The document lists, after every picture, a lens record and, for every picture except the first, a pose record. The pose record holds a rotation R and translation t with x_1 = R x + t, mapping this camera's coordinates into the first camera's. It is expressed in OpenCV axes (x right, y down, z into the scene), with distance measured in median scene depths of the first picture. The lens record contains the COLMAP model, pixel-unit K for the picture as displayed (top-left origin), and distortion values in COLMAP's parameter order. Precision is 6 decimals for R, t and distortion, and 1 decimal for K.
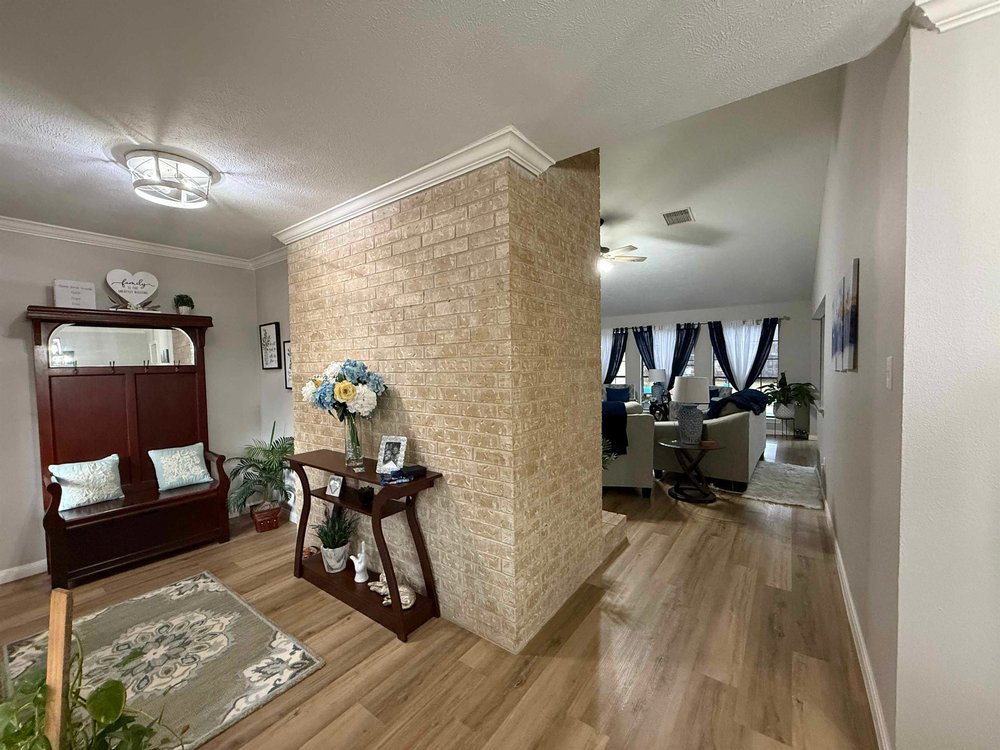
lens RADIAL K [[398.5, 0, 496.1], [0, 398.5, 375.7], [0, 0, 1]] dist [-0.000568, 0.000352]
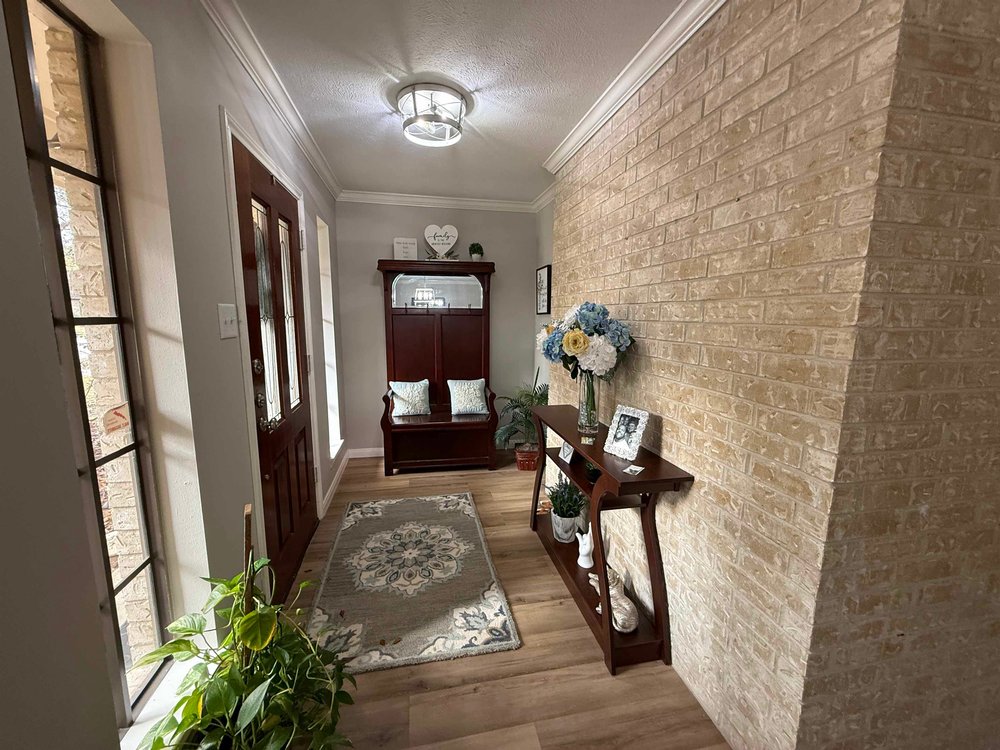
lens RADIAL K [[398.5, 0, 496.1], [0, 398.5, 375.7], [0, 0, 1]] dist [-0.000568, 0.000352]
pose [[0.743687, 0.127545, -0.656248, 0.032525], [-0.046030, 0.989072, 0.140067, 0.001643], [0.666941, -0.073959, 0.741431, 0.299420]]
